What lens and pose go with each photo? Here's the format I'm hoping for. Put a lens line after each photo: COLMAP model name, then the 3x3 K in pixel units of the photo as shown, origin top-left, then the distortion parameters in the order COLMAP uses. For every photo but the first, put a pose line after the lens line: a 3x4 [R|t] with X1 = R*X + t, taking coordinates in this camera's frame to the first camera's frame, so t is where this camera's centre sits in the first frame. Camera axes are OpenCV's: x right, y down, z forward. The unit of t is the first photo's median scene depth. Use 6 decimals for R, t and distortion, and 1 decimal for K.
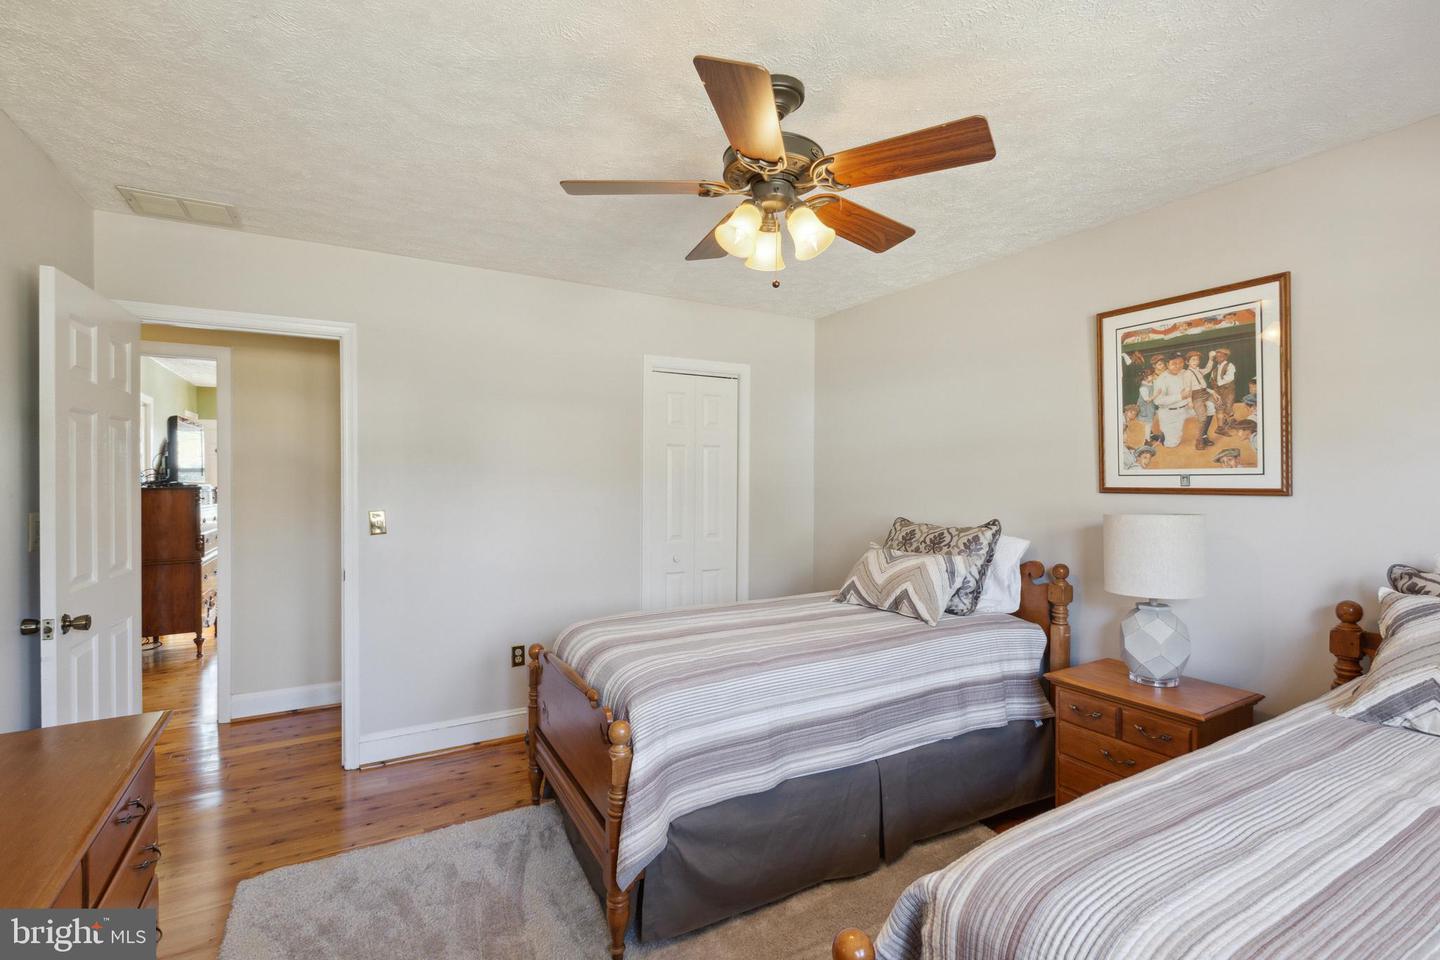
lens RADIAL K [[655.8, 0, 716.7], [0, 655.8, 479.5], [0, 0, 1]] dist [-0.000981, 0.000535]
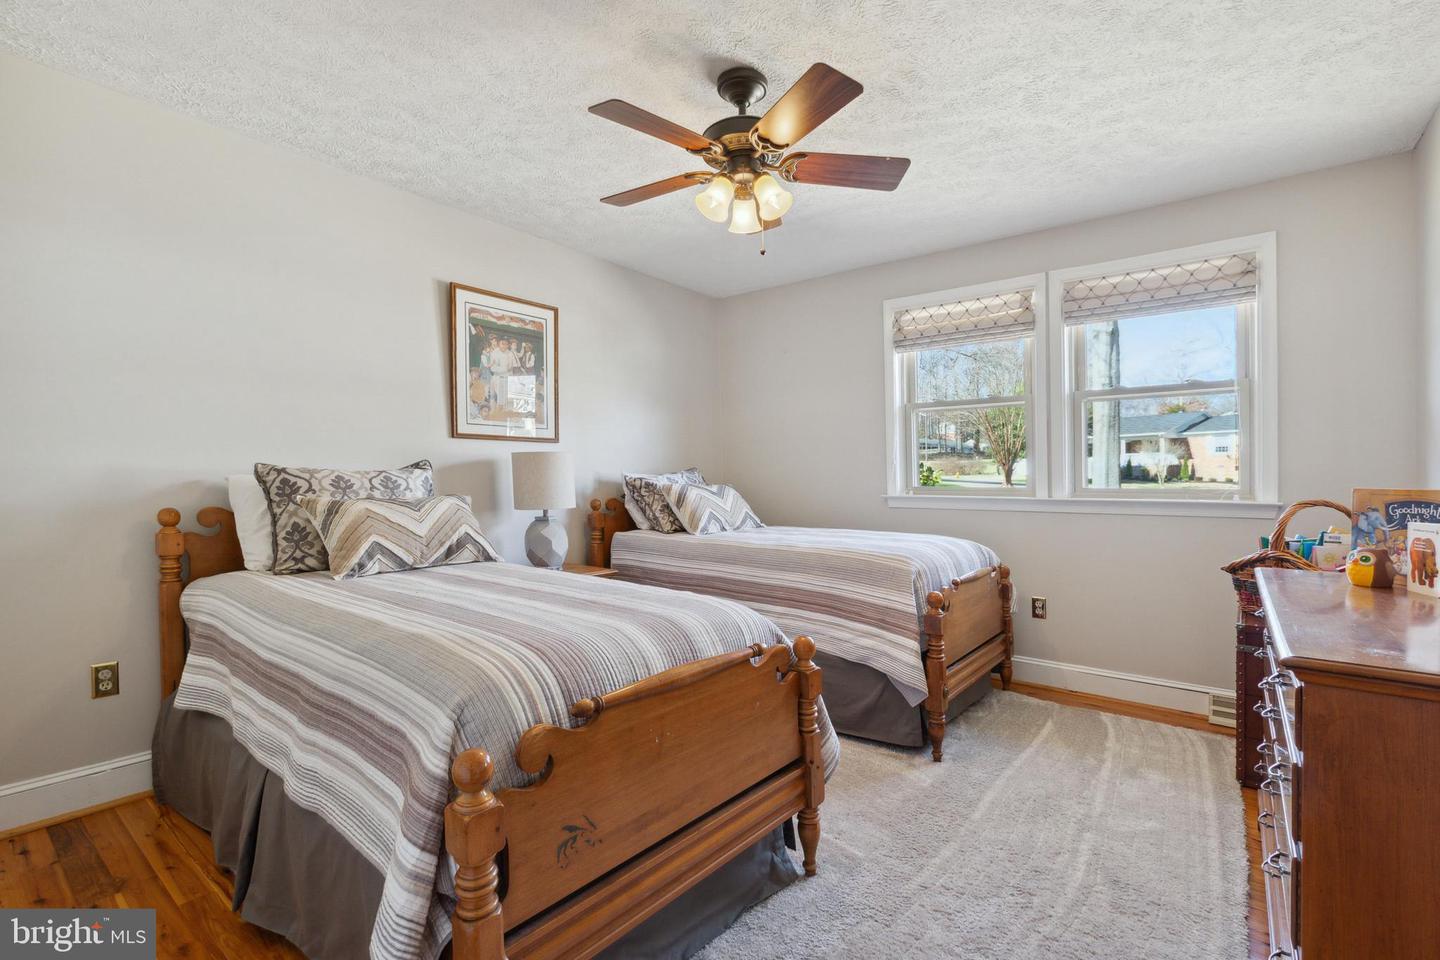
lens RADIAL K [[655.8, 0, 713.9], [0, 655.8, 476.7], [0, 0, 1]] dist [-0.000981, 0.000535]
pose [[-0.346050, -0.000074, 0.938216, -0.704599], [0.001099, 0.999999, 0.000484, 0.094791], [-0.938215, 0.001198, -0.346050, 1.037153]]
